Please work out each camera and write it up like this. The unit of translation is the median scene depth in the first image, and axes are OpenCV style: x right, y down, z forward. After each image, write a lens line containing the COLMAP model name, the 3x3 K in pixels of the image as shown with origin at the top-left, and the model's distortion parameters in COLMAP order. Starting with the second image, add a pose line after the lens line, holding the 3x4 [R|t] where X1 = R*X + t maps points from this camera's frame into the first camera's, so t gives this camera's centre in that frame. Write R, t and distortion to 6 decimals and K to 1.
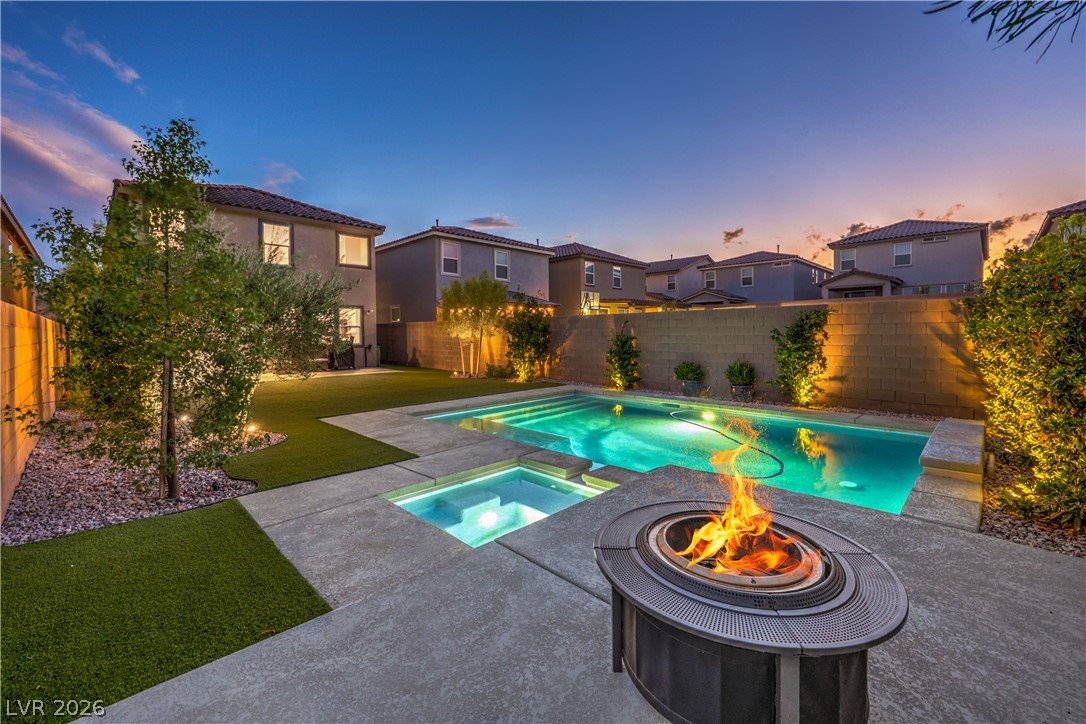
lens RADIAL K [[449.0, 0, 552.9], [0, 449.0, 348.3], [0, 0, 1]] dist [-0.000138, 0.000047]
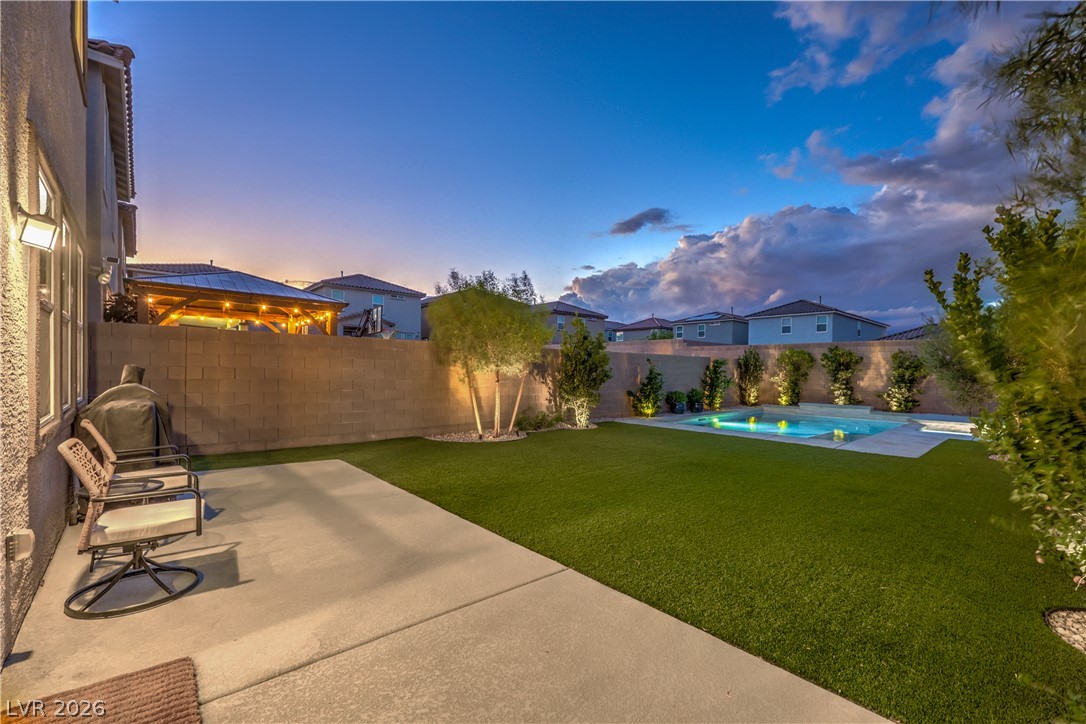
lens RADIAL K [[449.3, 0, 543.3], [0, 449.3, 370.5], [0, 0, 1]] dist [-0.016116, -0.000064]
pose [[0.088298, 0.006674, 0.996072, -0.783918], [0.019188, 0.999781, -0.008400, -0.020283], [-0.995909, 0.019854, 0.088150, 0.868434]]
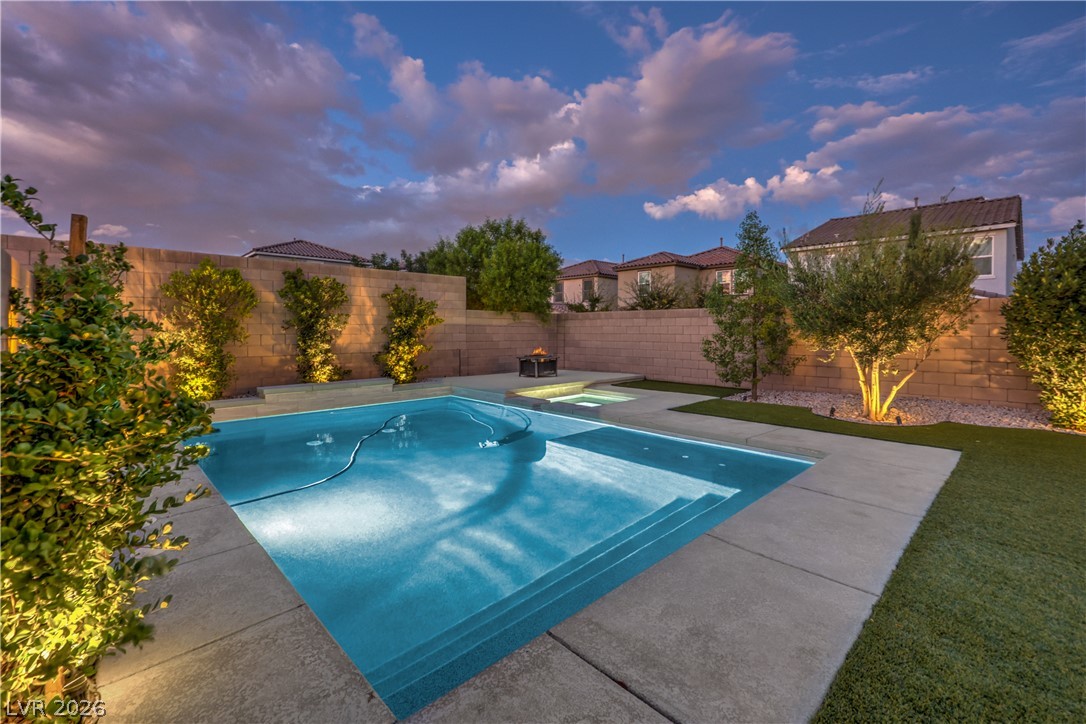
lens RADIAL K [[468.1, 0, 552.1], [0, 468.1, 337.8], [0, 0, 1]] dist [0.001835, 0.000245]
pose [[-0.999555, 0.005480, 0.029308, 0.005007], [0.006944, 0.998721, 0.050075, -0.016308], [-0.028997, 0.050256, -0.998315, 0.835006]]
